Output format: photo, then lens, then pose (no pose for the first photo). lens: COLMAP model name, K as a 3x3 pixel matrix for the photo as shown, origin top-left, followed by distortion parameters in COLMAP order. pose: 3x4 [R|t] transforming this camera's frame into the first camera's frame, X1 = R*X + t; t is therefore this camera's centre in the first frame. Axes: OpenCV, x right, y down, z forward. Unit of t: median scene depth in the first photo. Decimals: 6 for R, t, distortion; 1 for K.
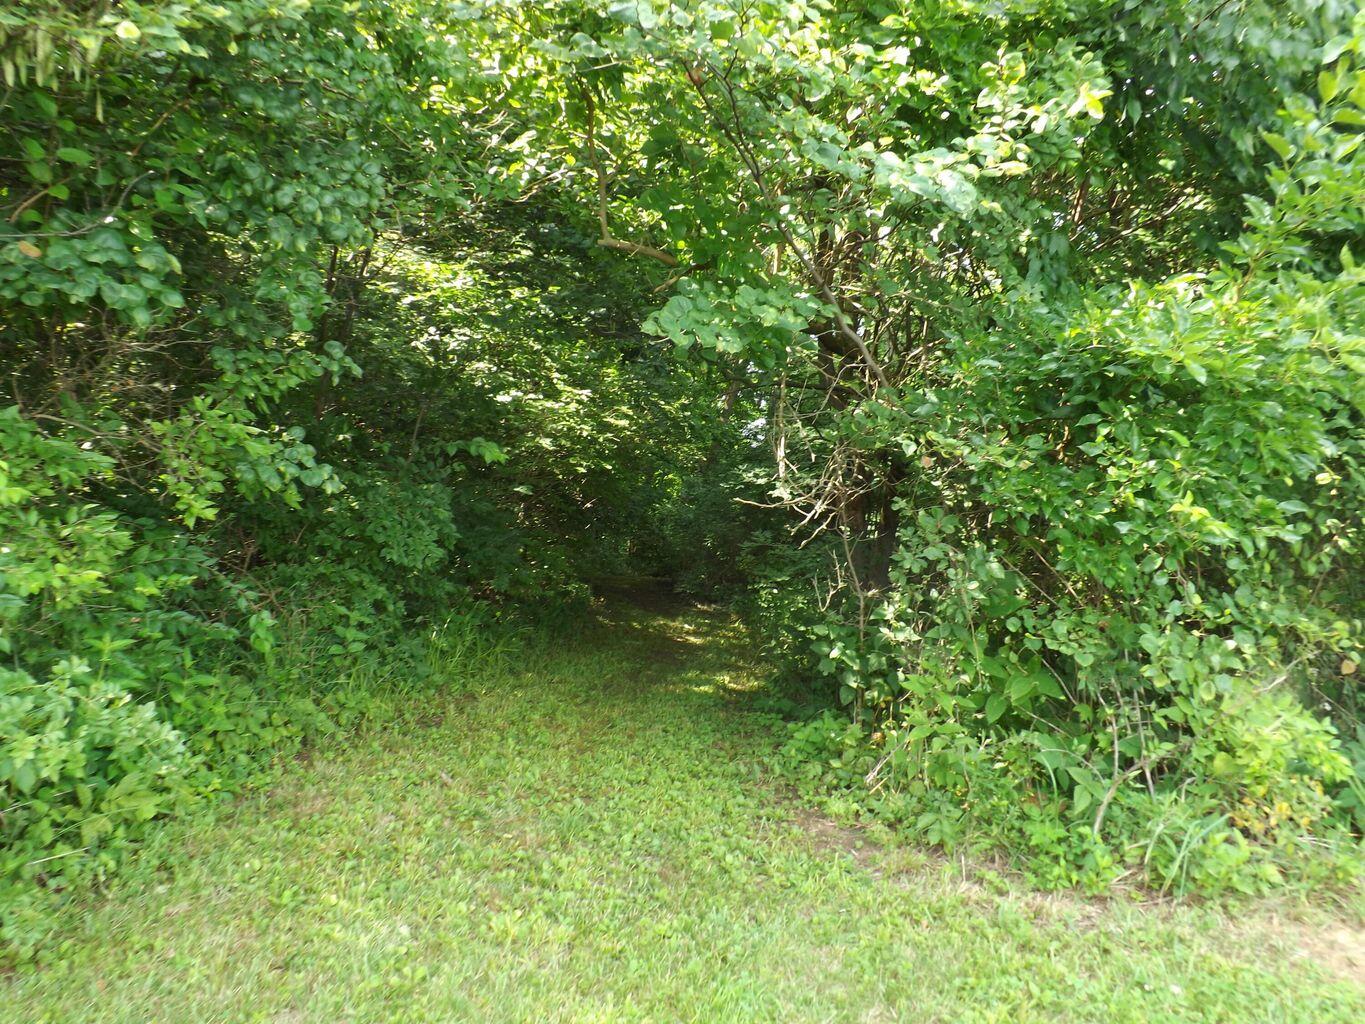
lens RADIAL K [[983.5, 0, 682.5], [0, 983.5, 512.0], [0, 0, 1]] dist [-0.058186, 0.005385]
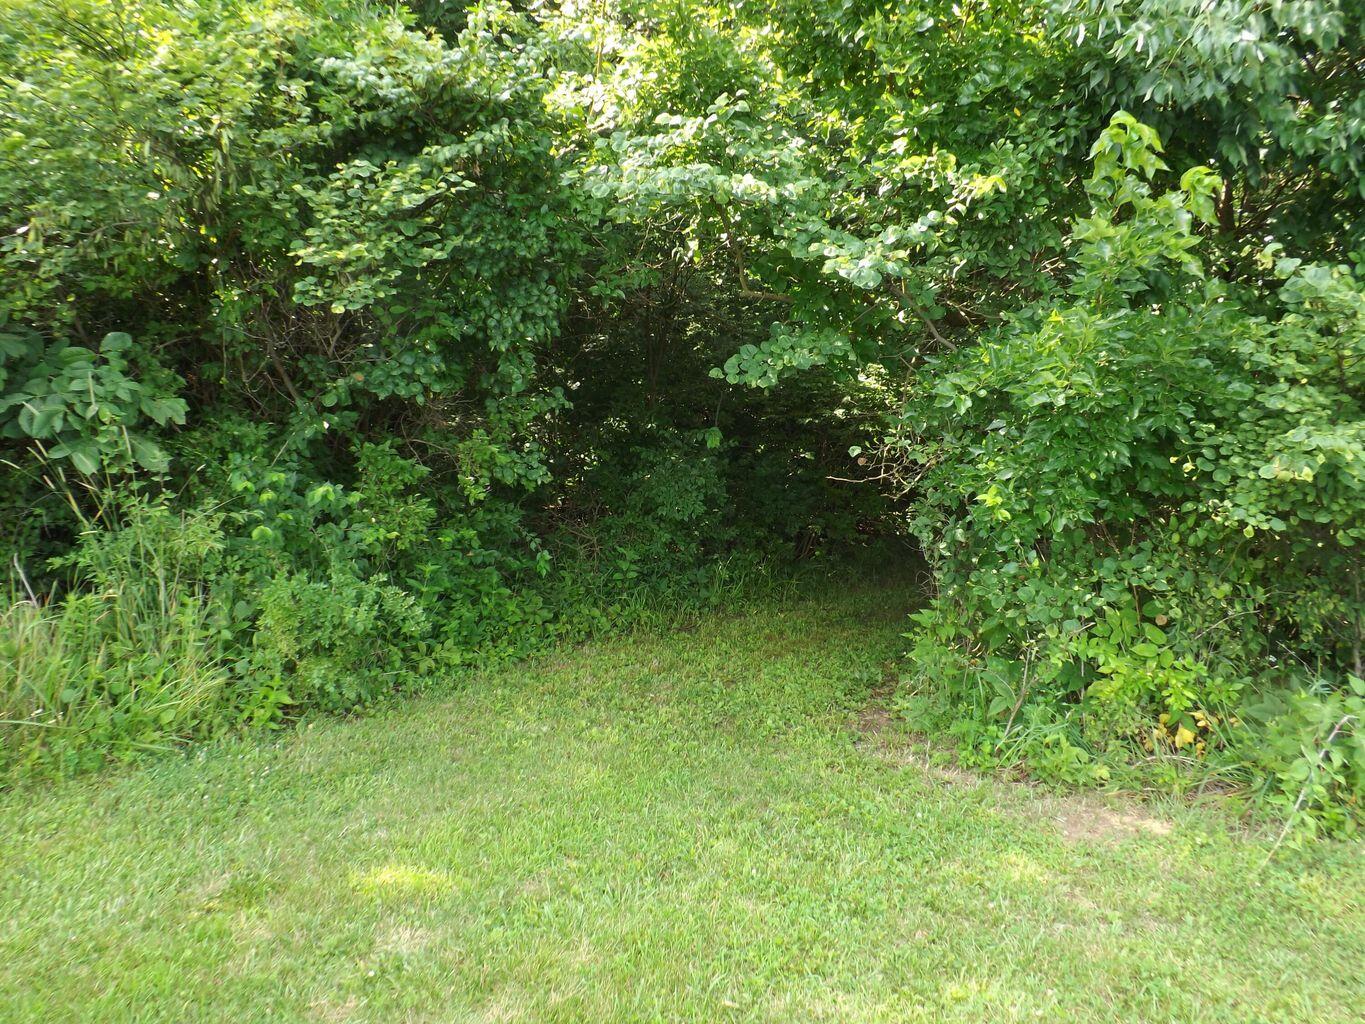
lens RADIAL K [[983.5, 0, 682.5], [0, 983.5, 512.0], [0, 0, 1]] dist [-0.058186, 0.005385]
pose [[0.877057, 0.006763, -0.480339, 0.661473], [0.025479, 0.997839, 0.060572, -0.065615], [0.479711, -0.065363, 0.874989, -0.375577]]
